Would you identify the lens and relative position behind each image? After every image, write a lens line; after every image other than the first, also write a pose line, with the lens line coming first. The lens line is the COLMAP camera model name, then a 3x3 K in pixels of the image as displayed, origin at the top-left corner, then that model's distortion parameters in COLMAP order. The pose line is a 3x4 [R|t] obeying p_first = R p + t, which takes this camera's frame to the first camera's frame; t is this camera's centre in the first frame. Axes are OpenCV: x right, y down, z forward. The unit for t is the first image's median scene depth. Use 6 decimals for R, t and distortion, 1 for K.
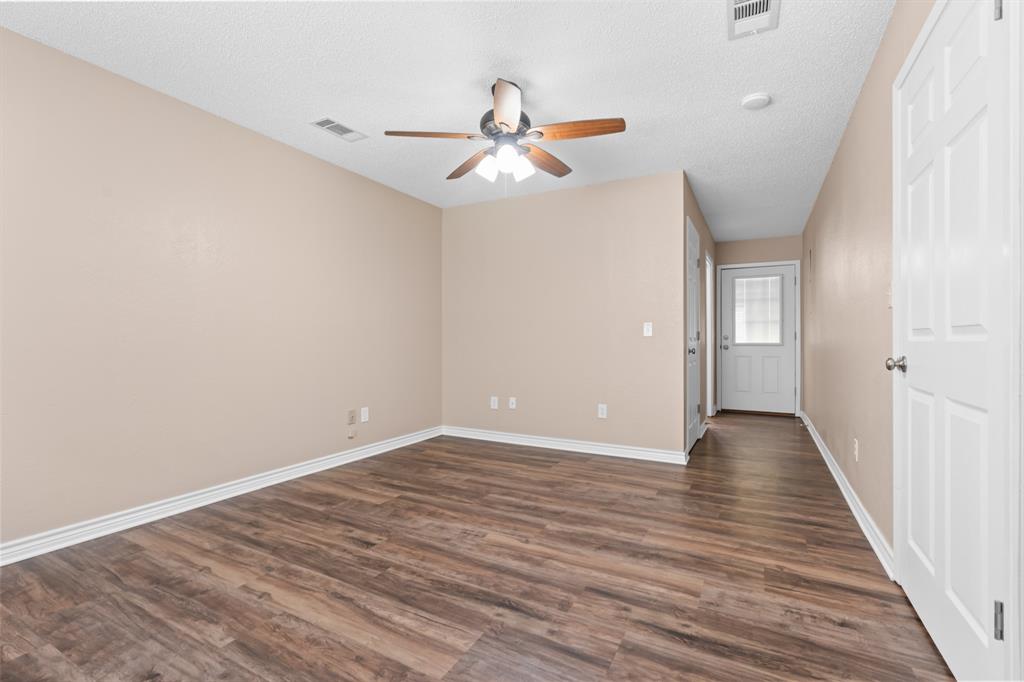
lens RADIAL K [[463.5, 0, 496.9], [0, 463.5, 342.2], [0, 0, 1]] dist [-0.004861, 0.001570]
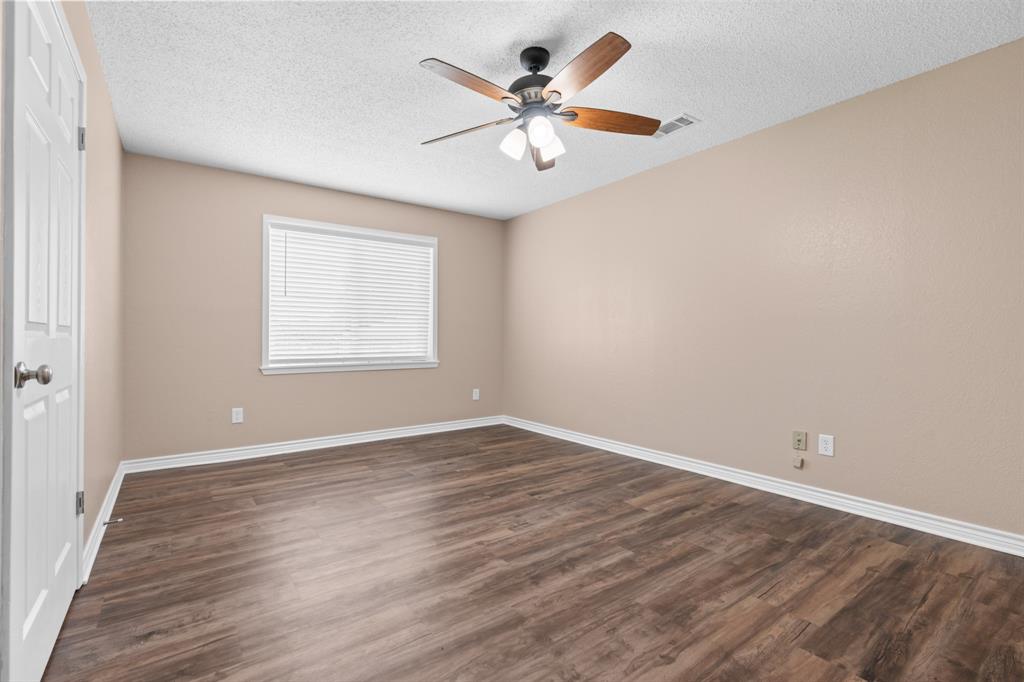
lens RADIAL K [[463.5, 0, 519.2], [0, 463.5, 341.5], [0, 0, 1]] dist [-0.004861, 0.001570]
pose [[-0.403228, 0.002832, -0.915095, 0.827959], [-0.003228, 0.999985, 0.004517, -0.001292], [0.915094, 0.004776, -0.403213, 1.313417]]
